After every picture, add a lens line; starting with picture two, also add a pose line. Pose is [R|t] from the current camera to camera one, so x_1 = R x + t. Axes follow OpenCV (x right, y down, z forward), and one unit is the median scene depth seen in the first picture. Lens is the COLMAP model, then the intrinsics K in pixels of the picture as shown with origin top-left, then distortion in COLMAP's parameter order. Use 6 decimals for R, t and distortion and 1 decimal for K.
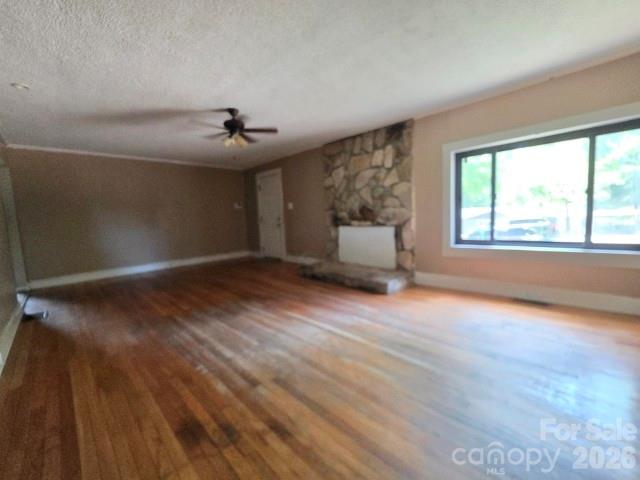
lens RADIAL K [[262.1, 0, 318.3], [0, 262.1, 238.1], [0, 0, 1]] dist [-0.000136, 0.000038]
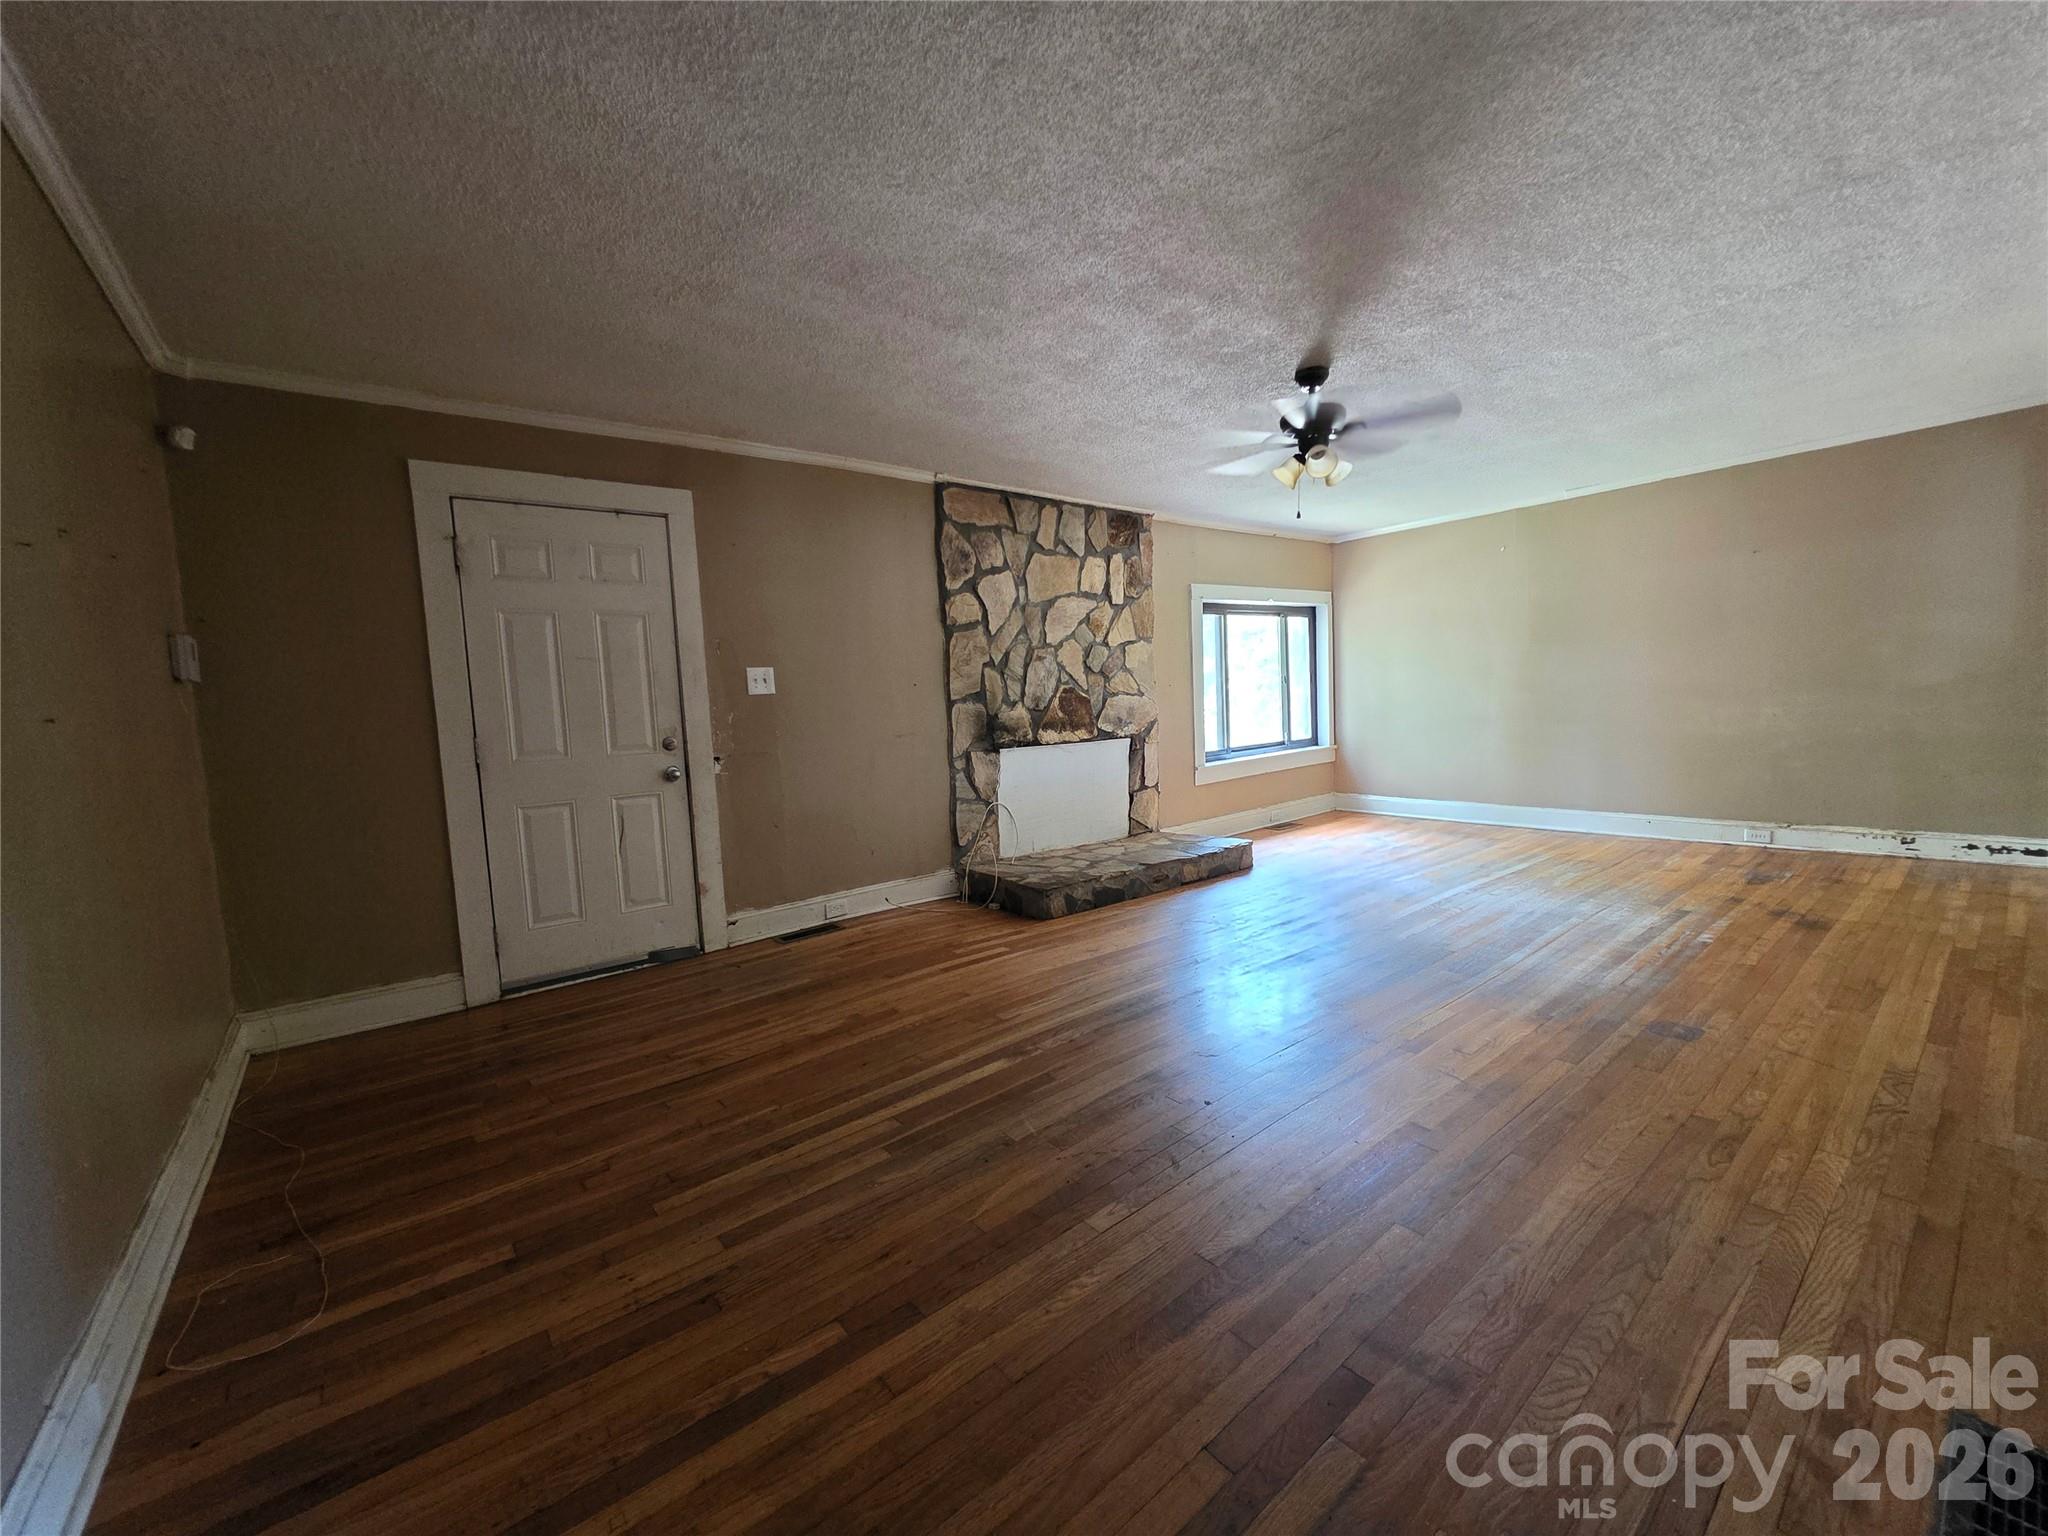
lens RADIAL K [[818.6, 0, 1025.7], [0, 818.6, 762.1], [0, 0, 1]] dist [-0.000135, 0.000098]
pose [[0.114817, -0.039631, 0.992596, -1.096685], [0.131148, 0.991062, 0.024399, -0.060923], [-0.984691, 0.127376, 0.118988, 1.009815]]
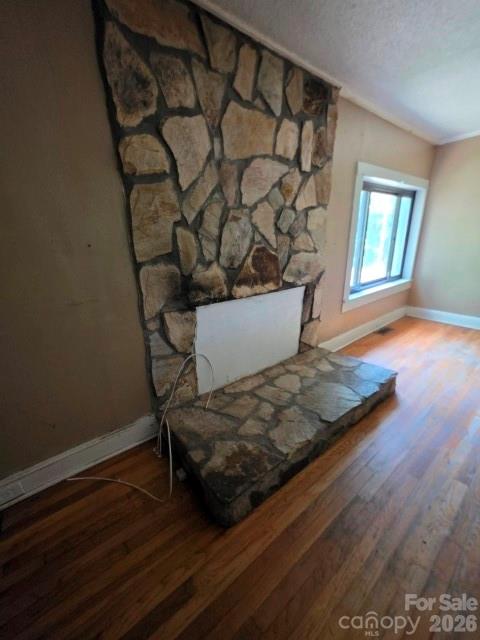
lens RADIAL K [[255.8, 0, 240.0], [0, 255.8, 320.0], [0, 0, 1]] dist [-0.000135, 0.000098]
pose [[0.124872, -0.265098, 0.956101, -0.291148], [0.110272, 0.961382, 0.252160, -0.130097], [-0.986026, 0.073943, 0.149282, 1.059360]]
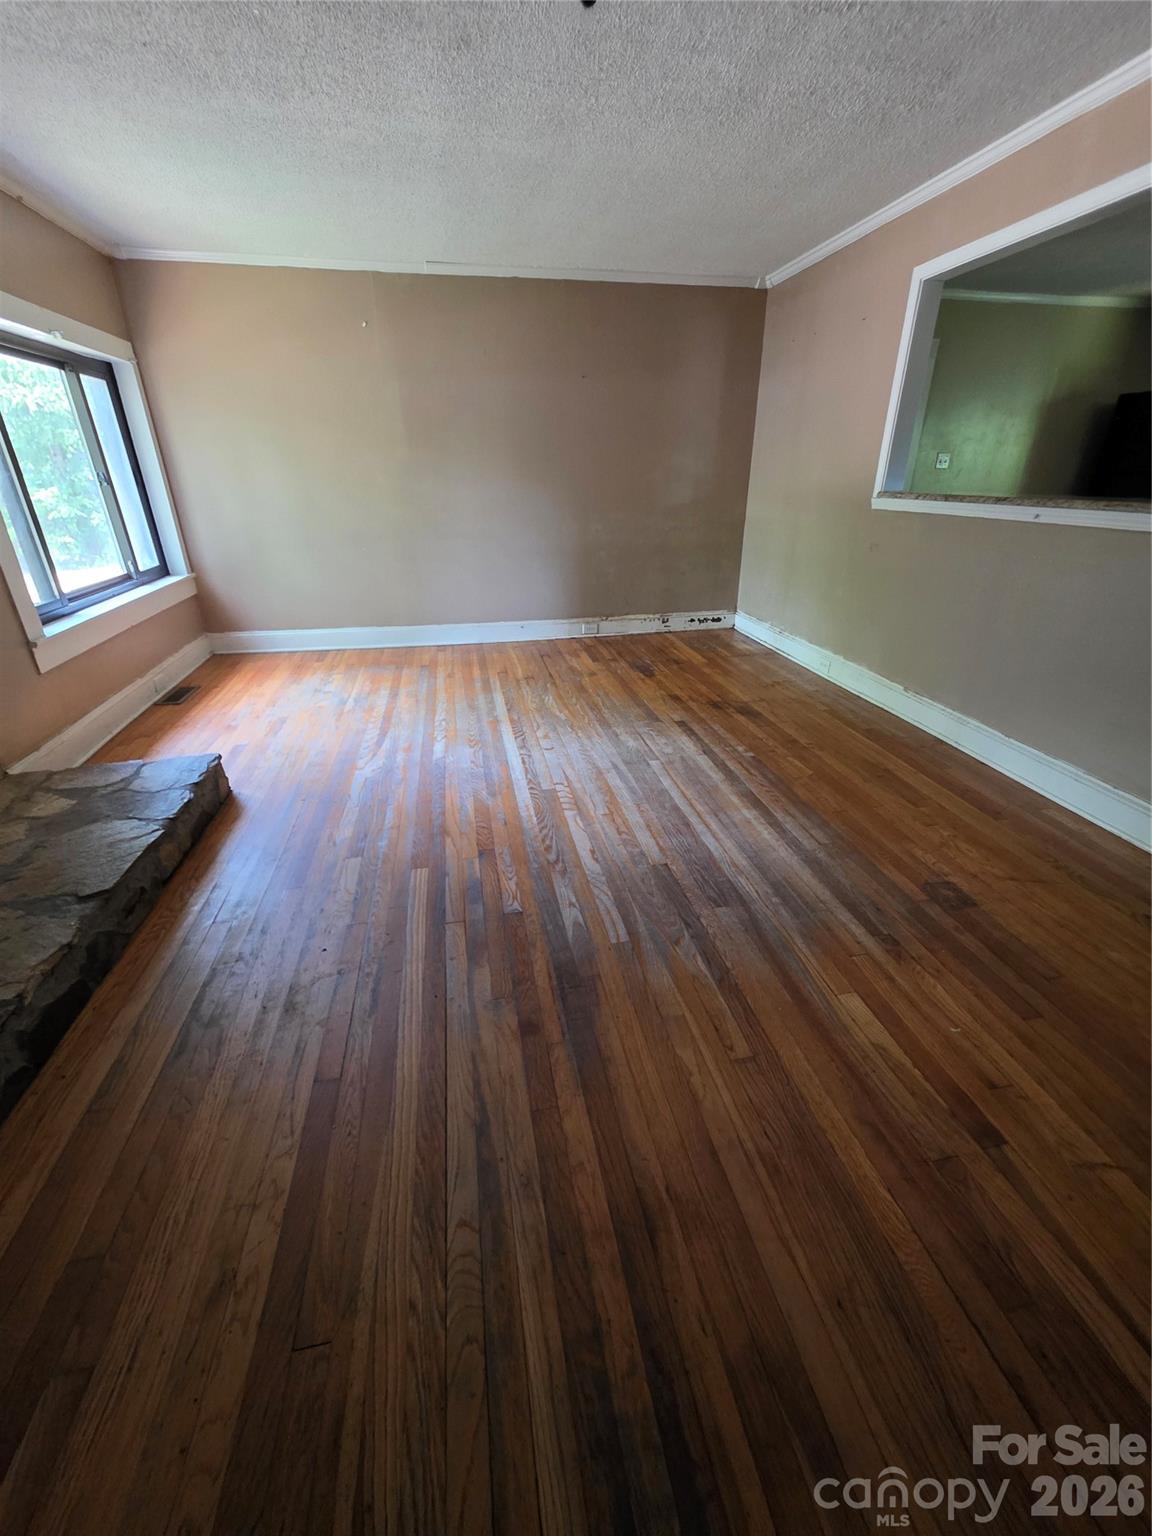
lens RADIAL K [[614.0, 0, 576.0], [0, 614.0, 768.0], [0, 0, 1]] dist [-0.000135, 0.000098]
pose [[-0.823277, -0.202380, 0.530336, -0.421555], [0.090582, 0.875472, 0.474703, -0.113322], [-0.560365, 0.438851, -0.702425, 1.072291]]
